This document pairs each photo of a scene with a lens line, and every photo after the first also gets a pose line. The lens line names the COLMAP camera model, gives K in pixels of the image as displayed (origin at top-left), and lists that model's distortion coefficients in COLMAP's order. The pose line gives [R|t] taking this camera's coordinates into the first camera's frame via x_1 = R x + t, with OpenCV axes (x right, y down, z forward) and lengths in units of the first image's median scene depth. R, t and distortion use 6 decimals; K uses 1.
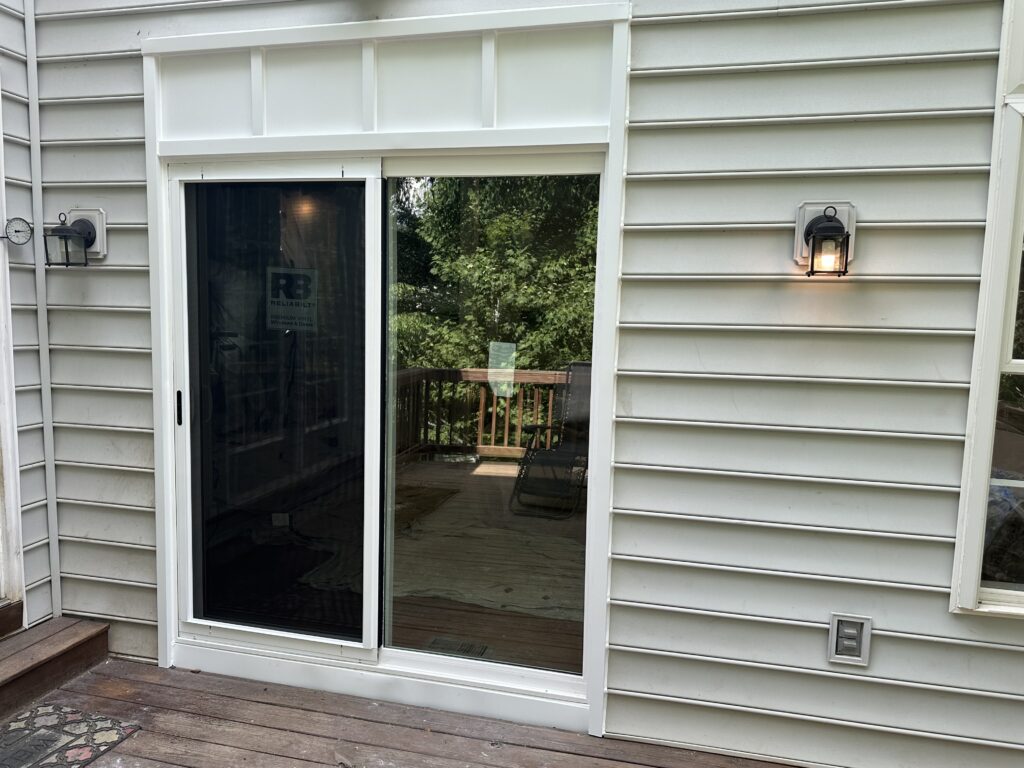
lens RADIAL K [[749.7, 0, 511.4], [0, 749.7, 389.0], [0, 0, 1]] dist [-0.009669, -0.004110]
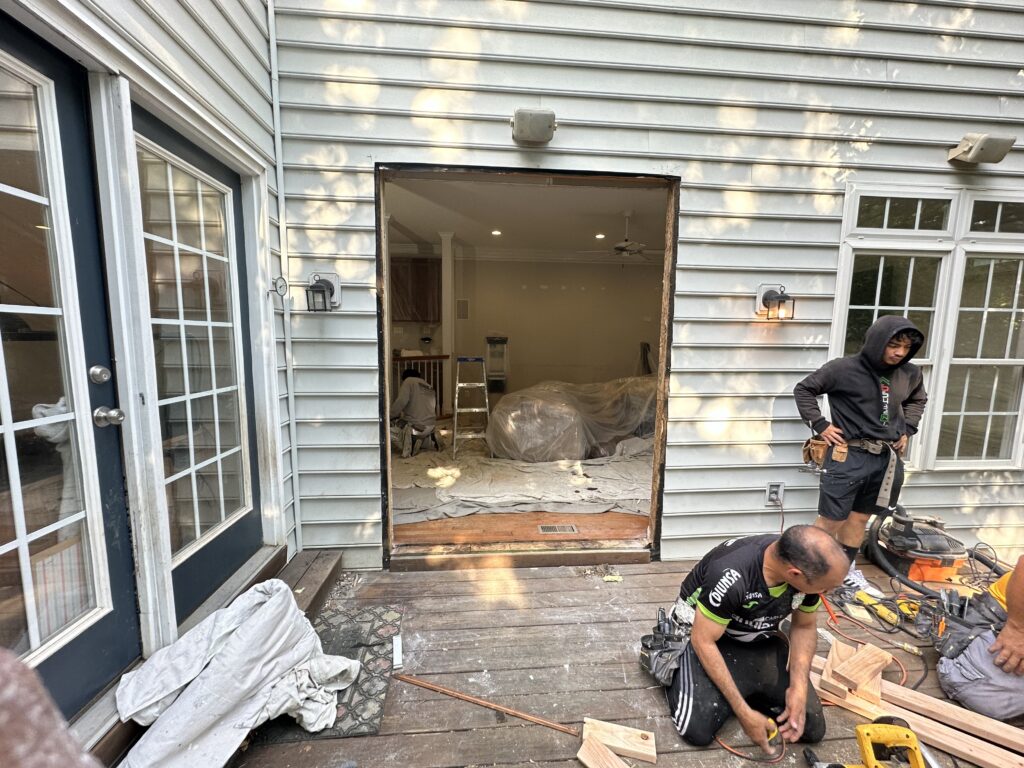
lens RADIAL K [[408.3, 0, 512.6], [0, 408.3, 381.2], [0, 0, 1]] dist [-0.001395, -0.000064]
pose [[0.946893, -0.047259, 0.318056, -0.592370], [0.043850, 0.998878, 0.017872, -0.030914], [-0.318544, -0.002976, 0.947903, 0.149467]]
